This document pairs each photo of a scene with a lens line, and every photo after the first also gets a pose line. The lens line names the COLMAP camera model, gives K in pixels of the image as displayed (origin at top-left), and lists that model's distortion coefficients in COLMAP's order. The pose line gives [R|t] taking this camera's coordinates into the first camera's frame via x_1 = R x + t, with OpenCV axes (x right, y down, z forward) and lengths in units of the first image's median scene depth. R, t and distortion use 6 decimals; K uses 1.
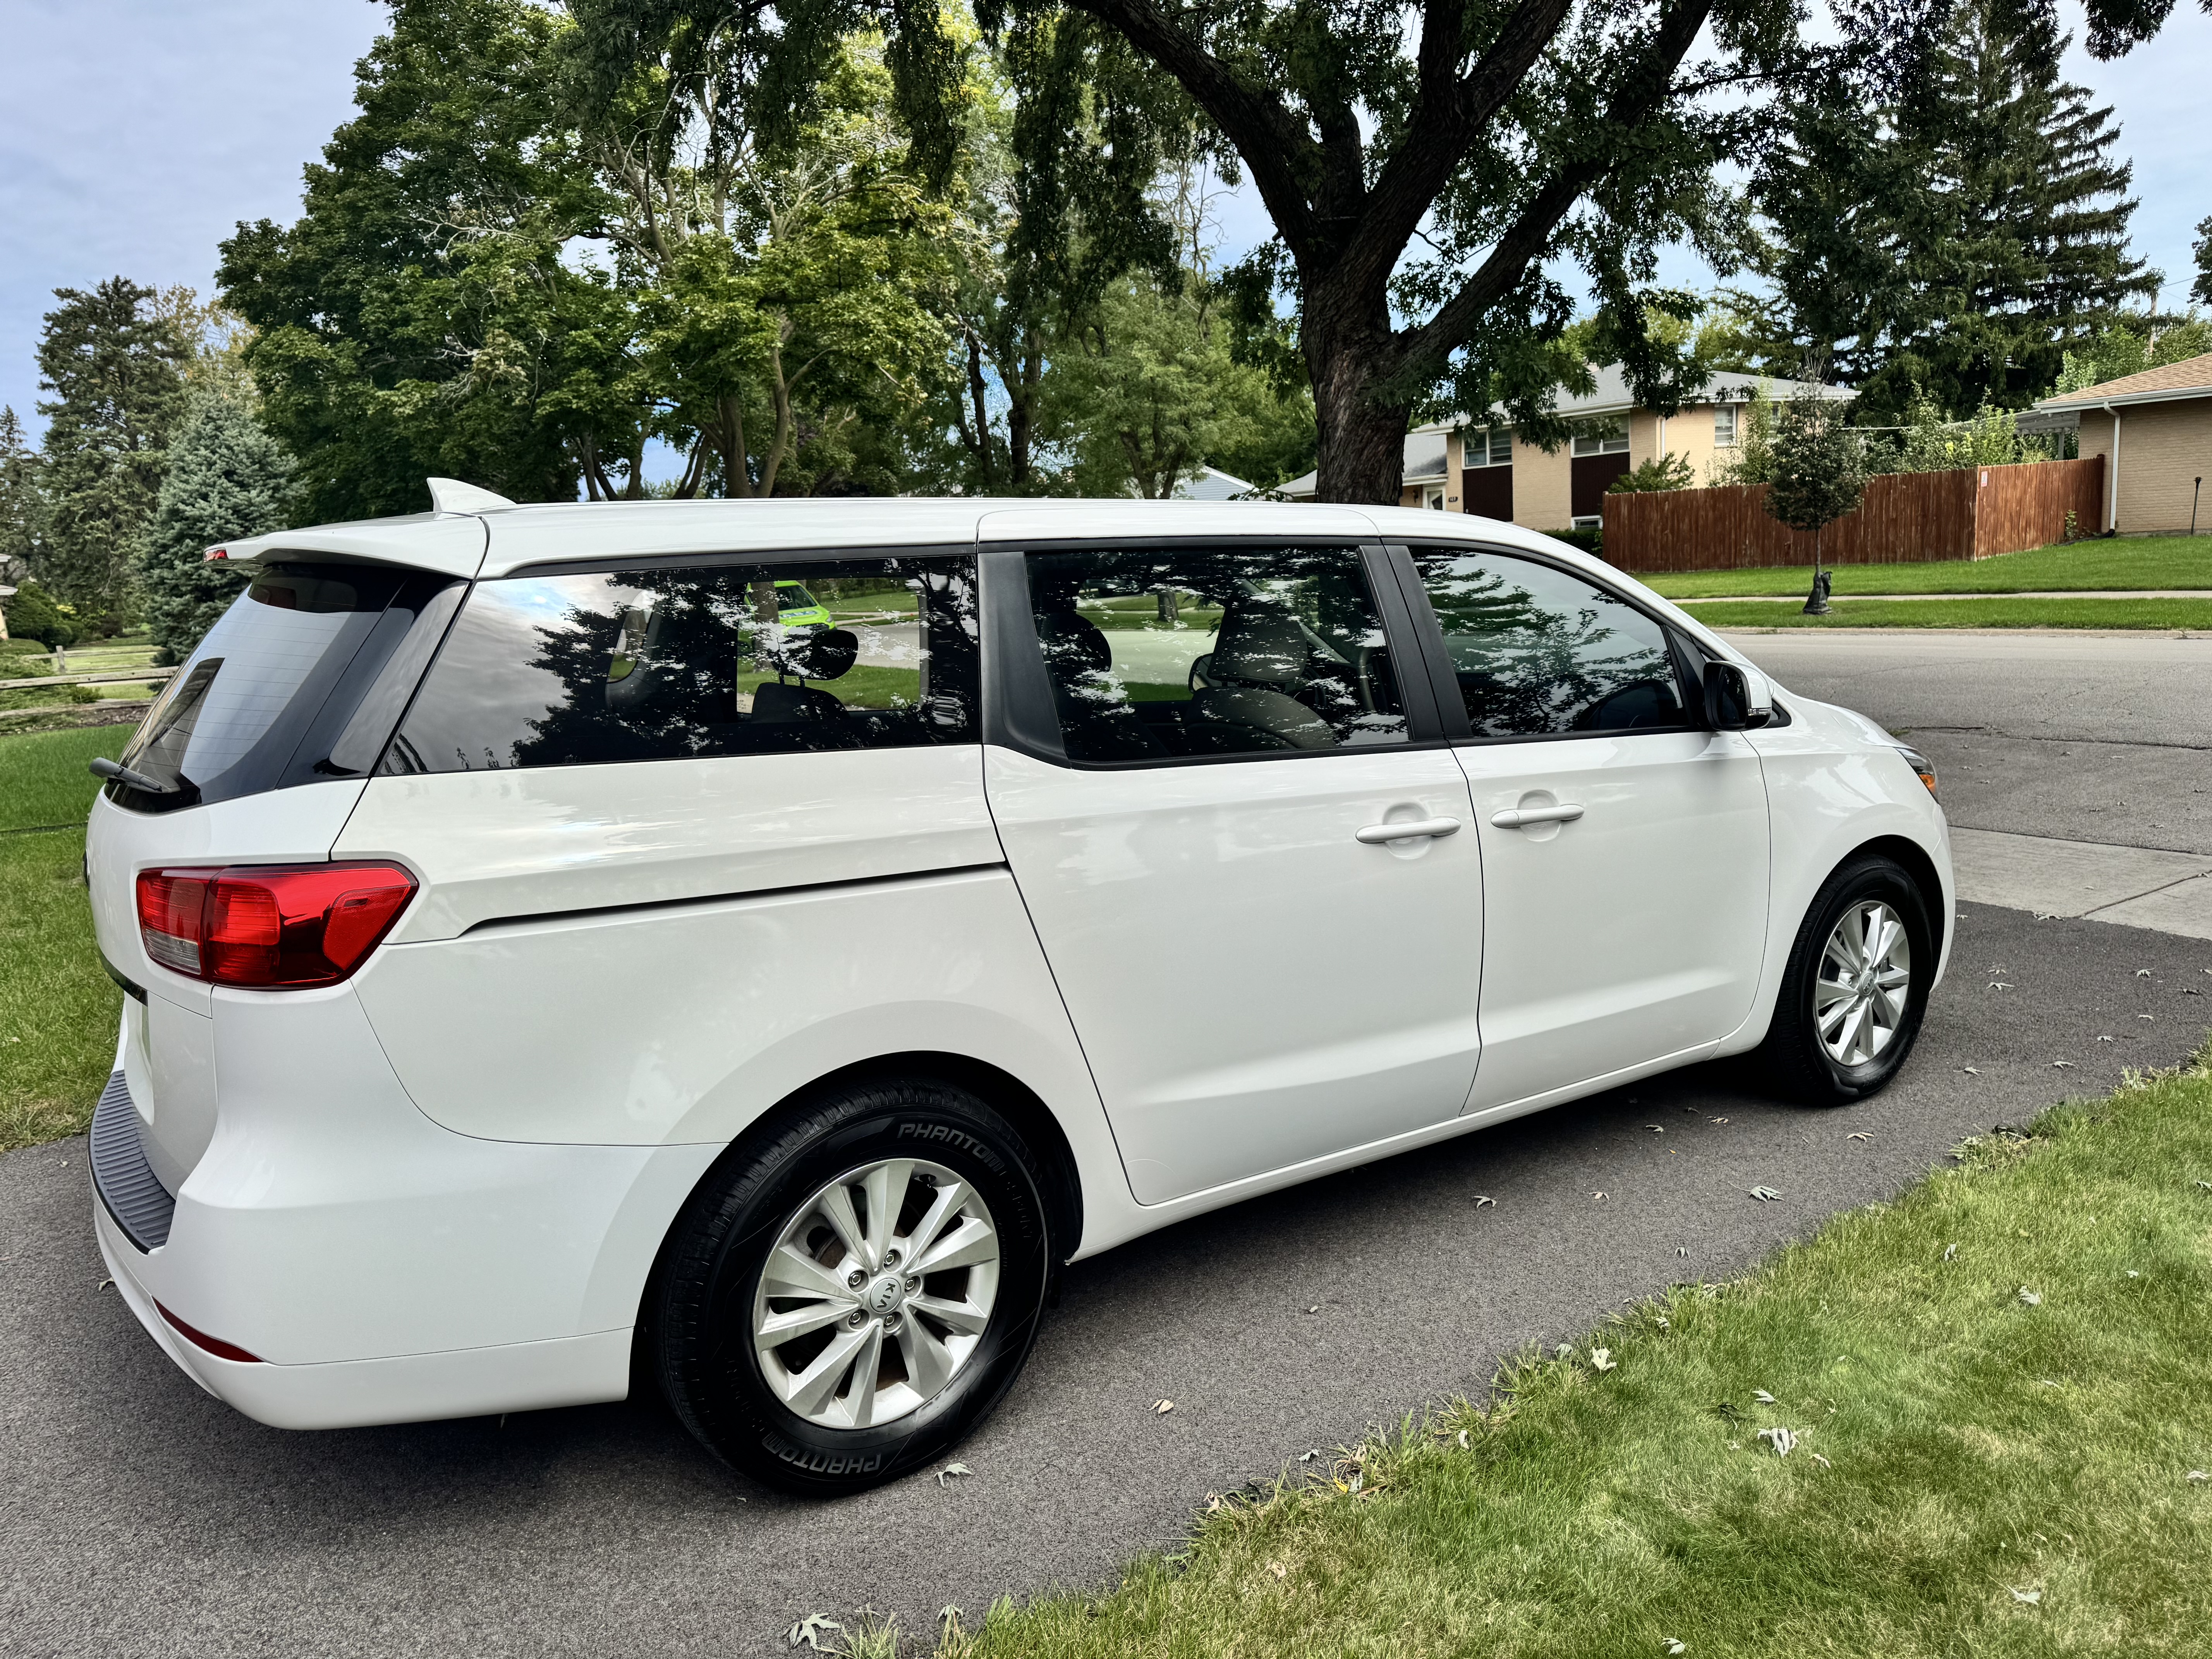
lens RADIAL K [[1531.7, 0, 1149.2], [0, 1531.7, 826.1], [0, 0, 1]] dist [0.055203, -0.069719]
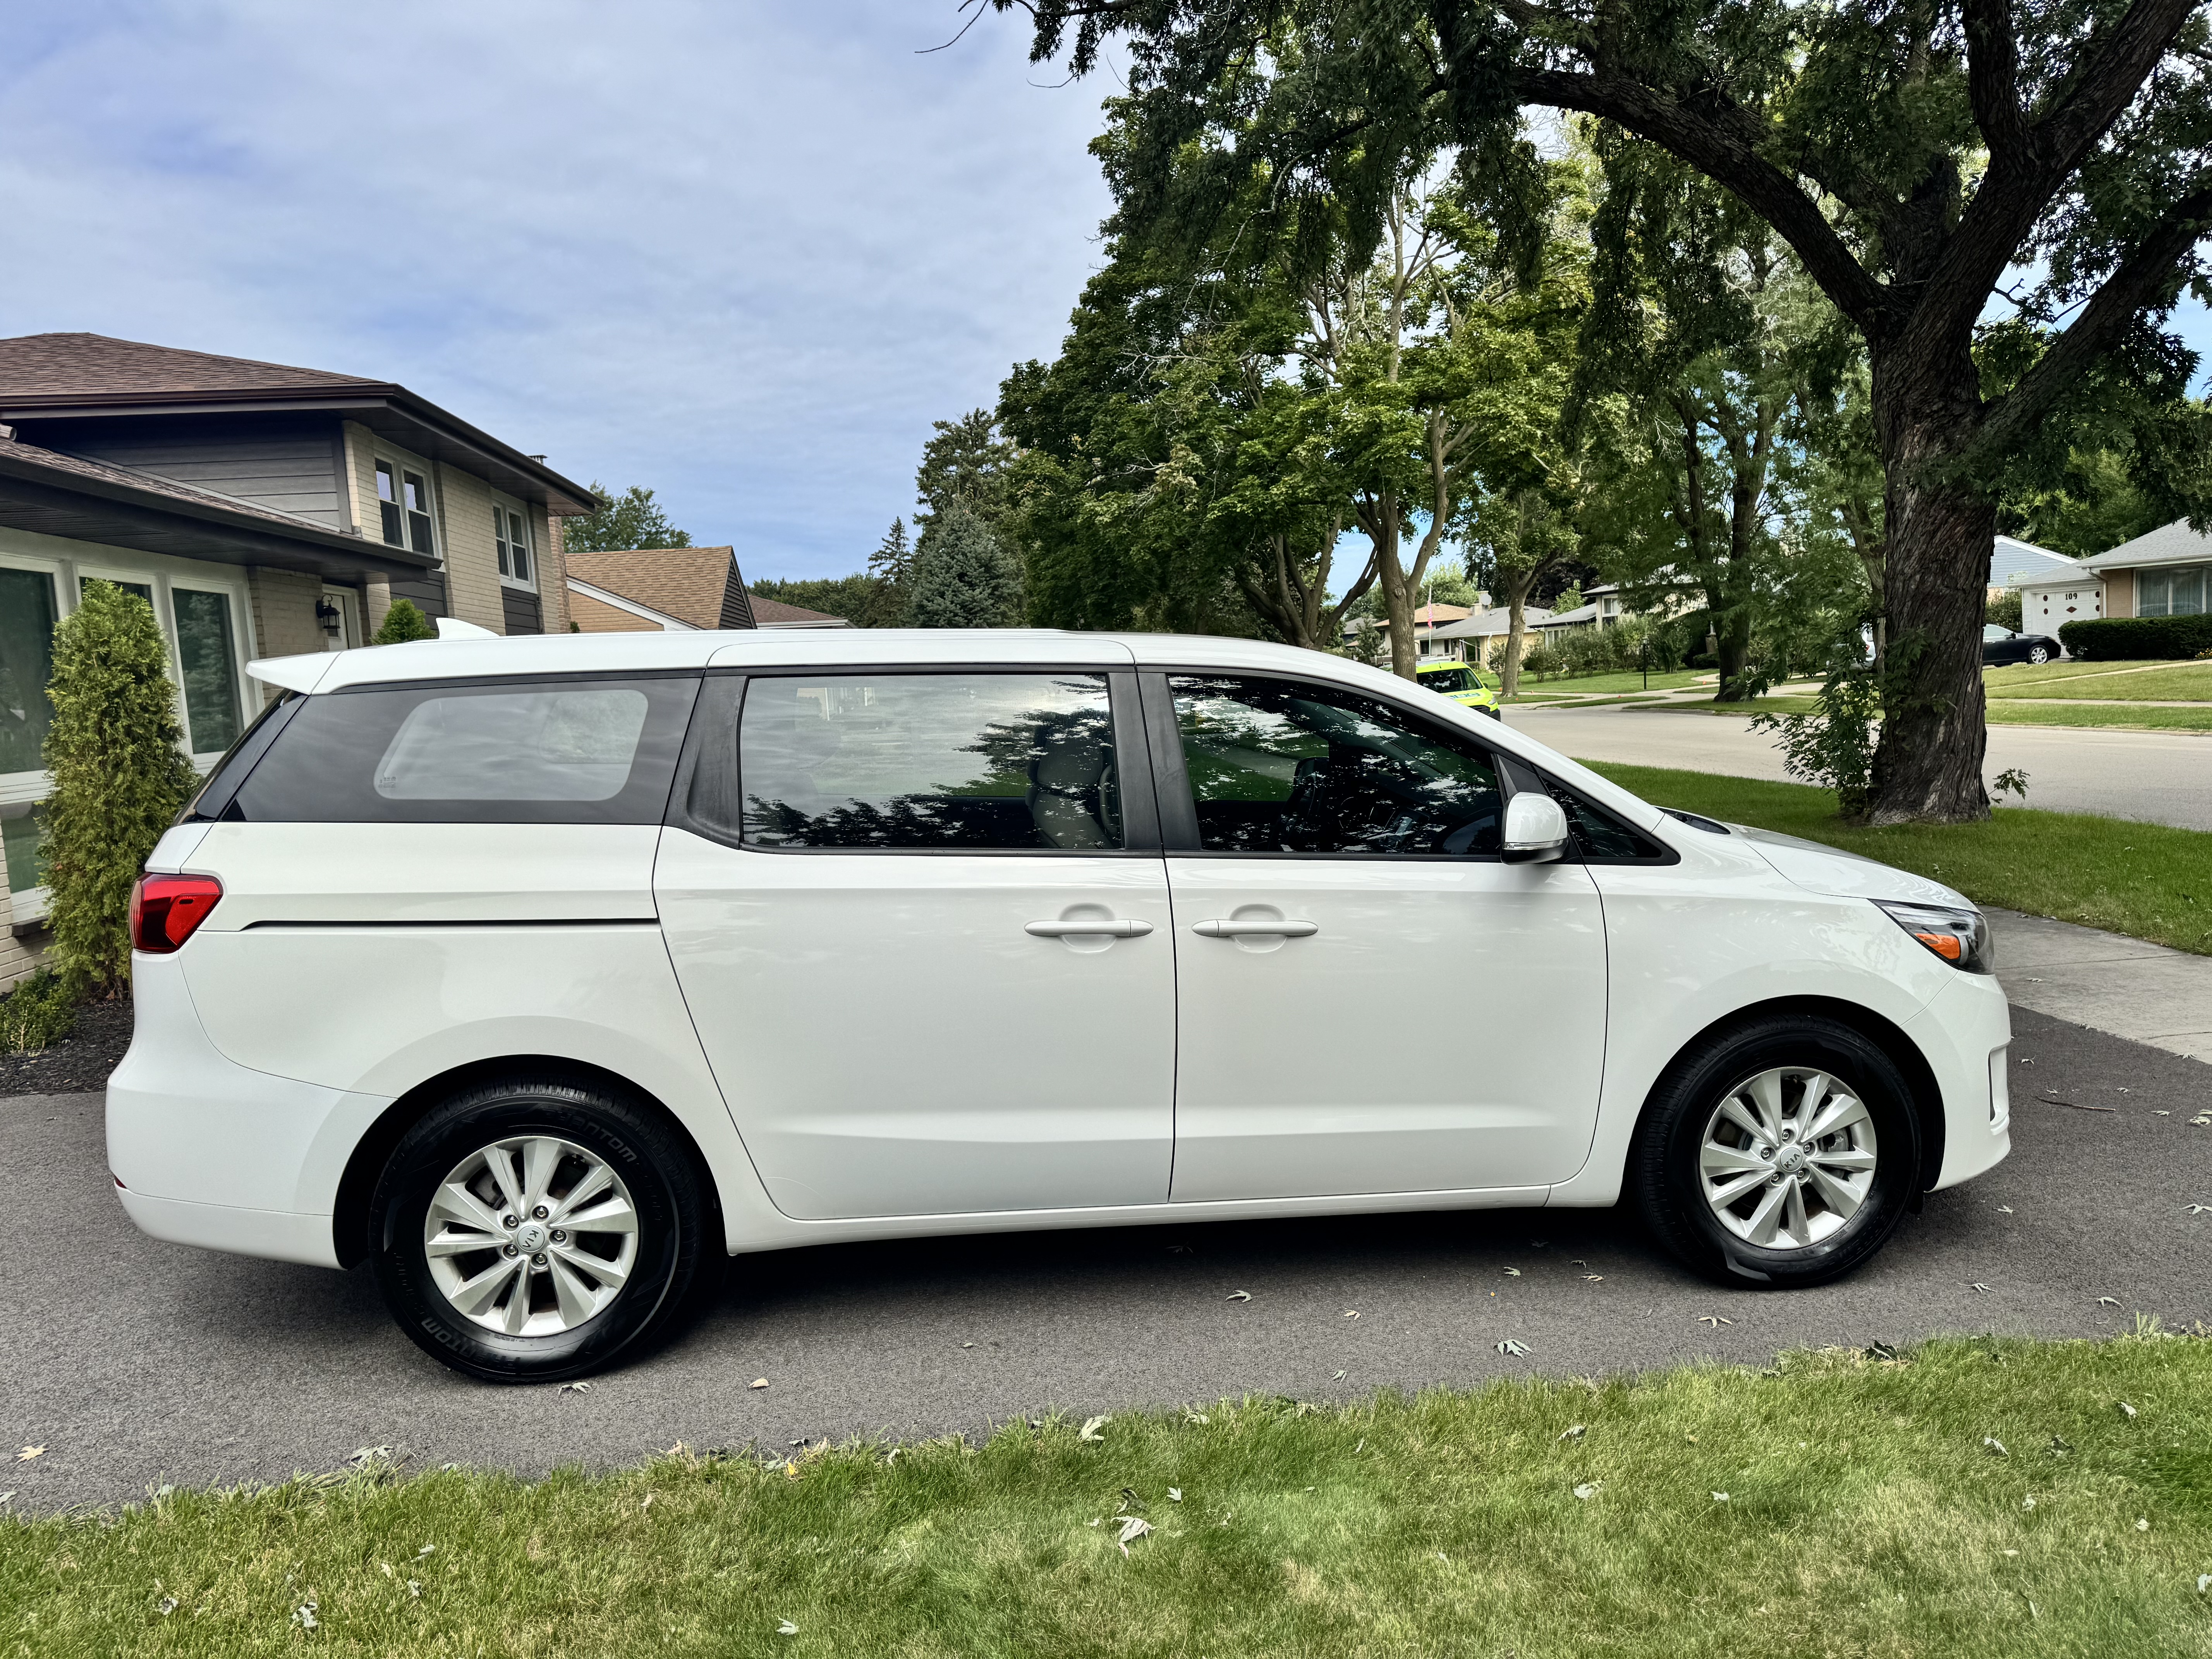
lens RADIAL K [[1531.7, 0, 1139.9], [0, 1531.7, 849.9], [0, 0, 1]] dist [0.055203, -0.069719]
pose [[0.887799, 0.068001, -0.455179, 0.090854], [-0.085050, 0.996231, -0.017056, -0.004973], [0.452304, 0.053855, 0.890236, 0.004369]]
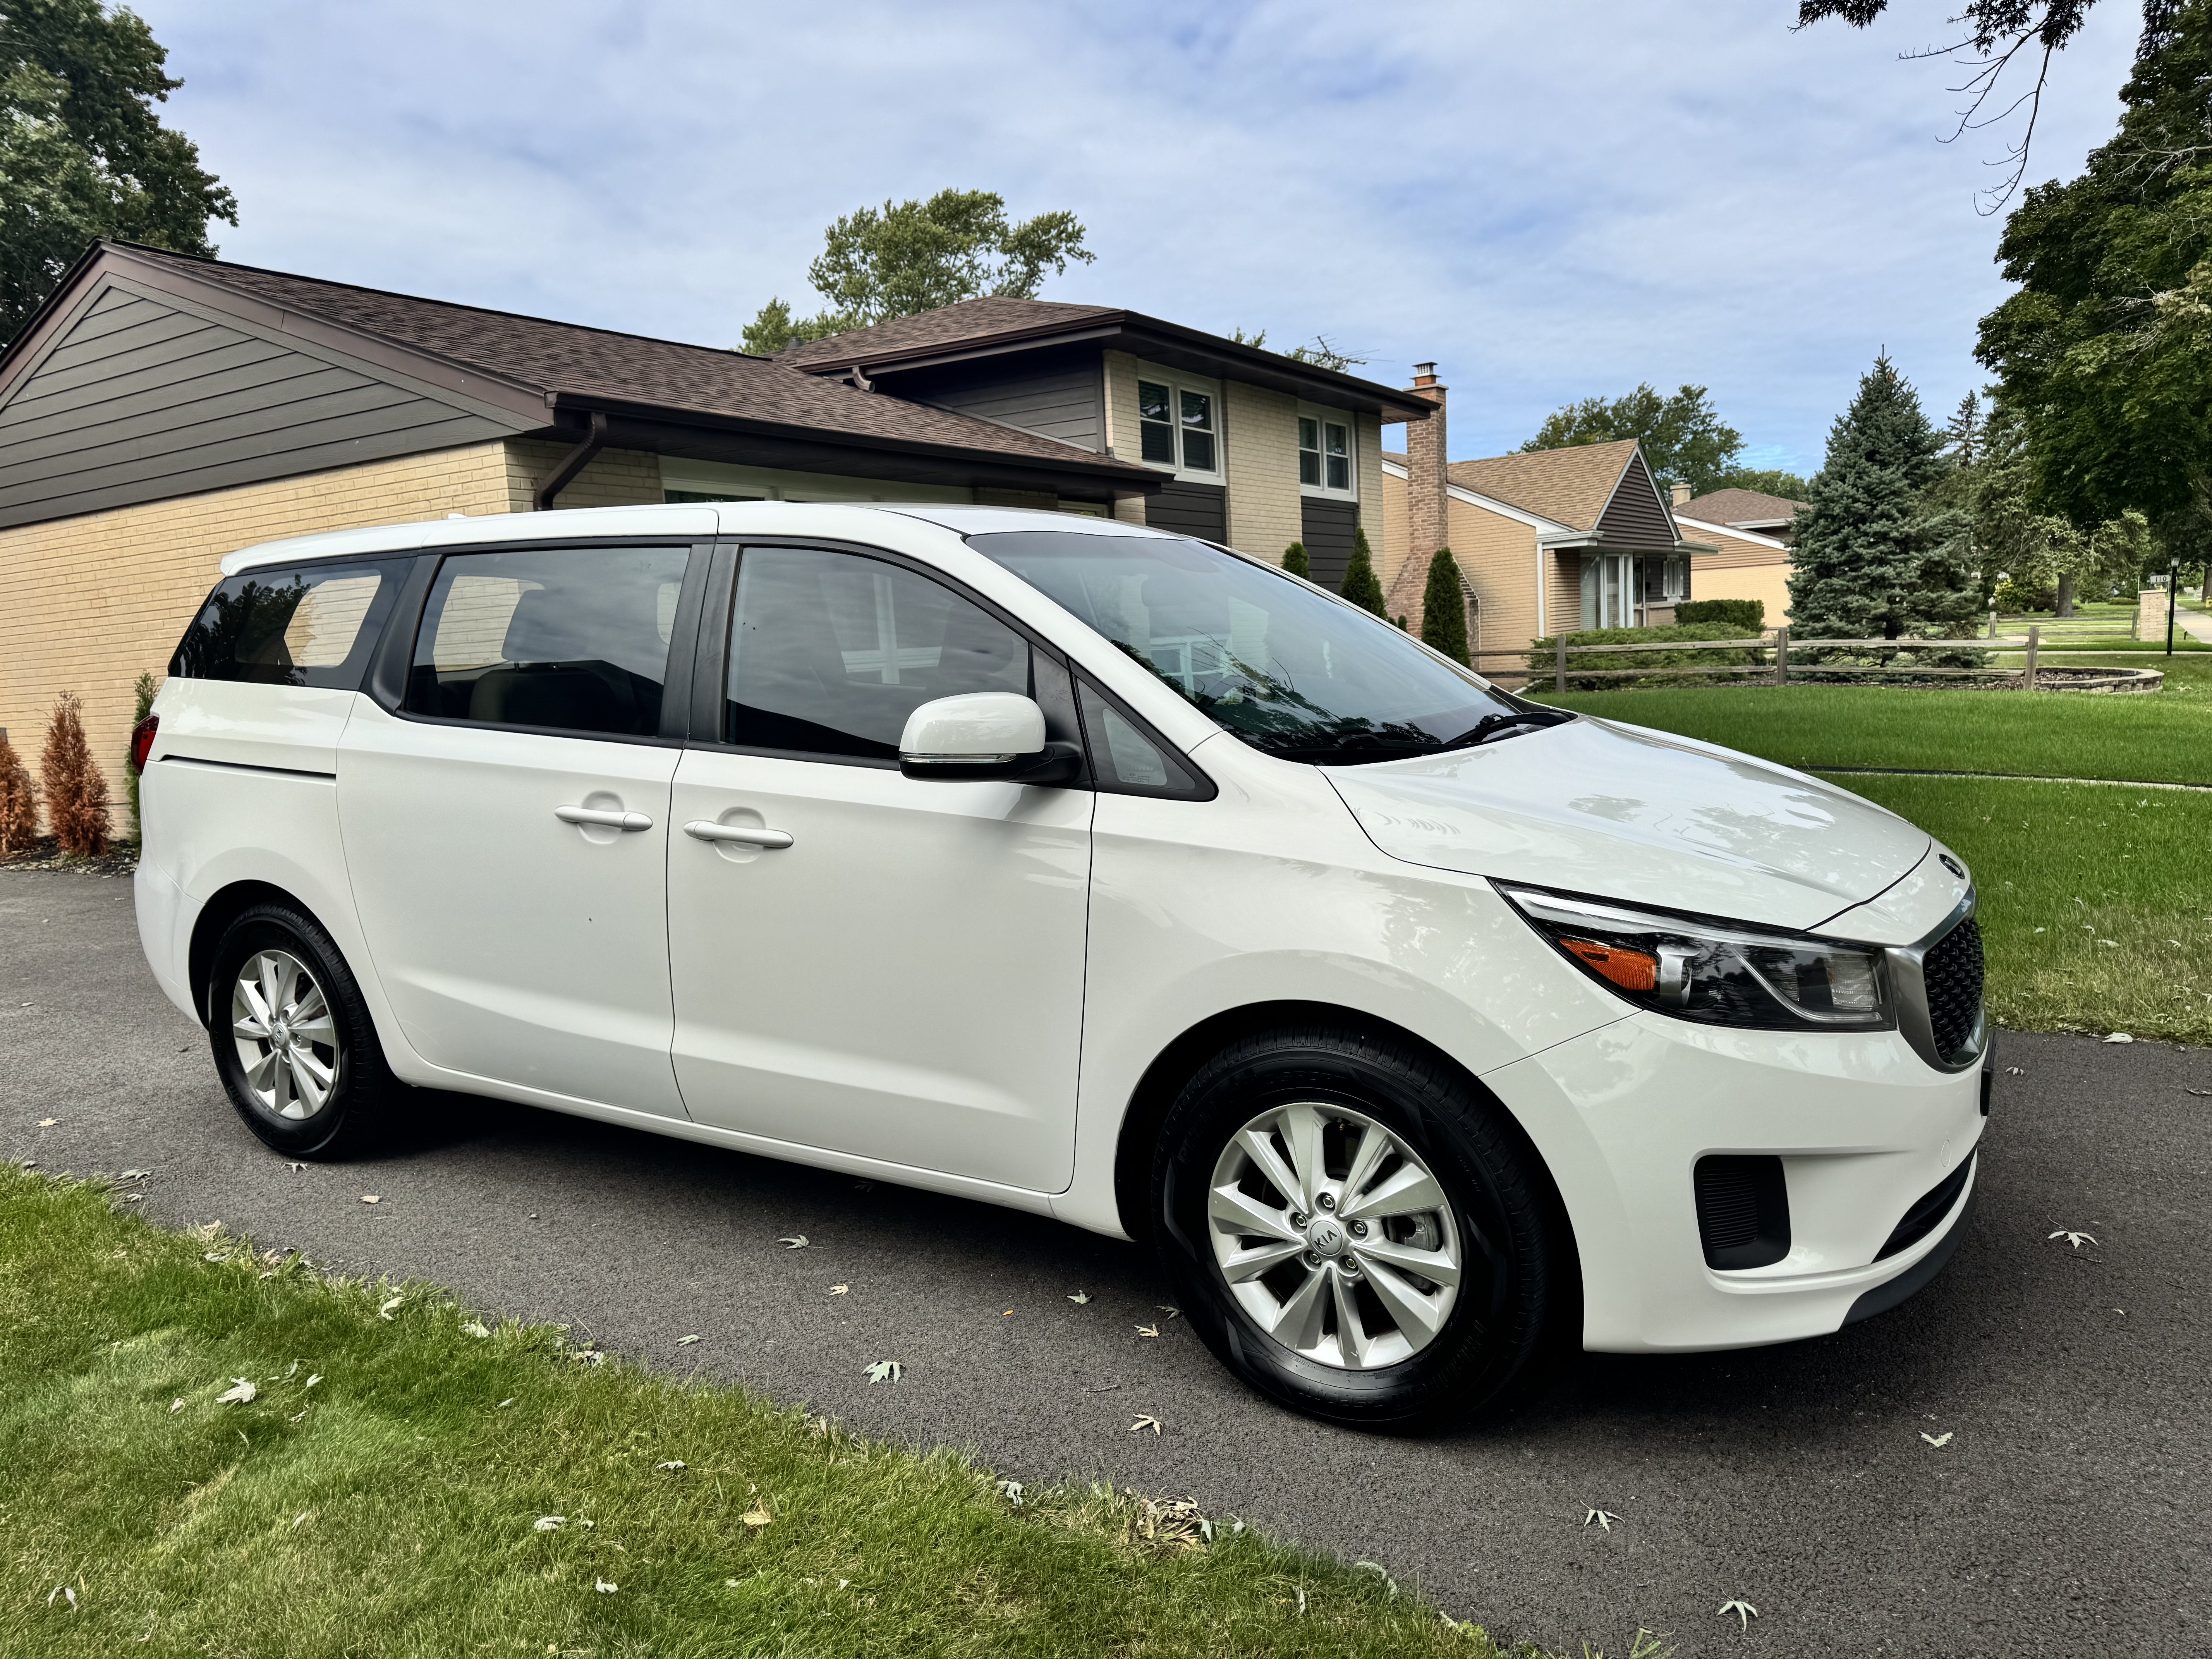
lens RADIAL K [[1531.7, 0, 1119.5], [0, 1531.7, 869.4], [0, 0, 1]] dist [0.055203, -0.069719]
pose [[0.421094, 0.172093, -0.890541, 0.163742], [-0.132738, 0.982957, 0.127187, -0.018651], [0.897252, 0.064650, 0.436761, 0.111897]]
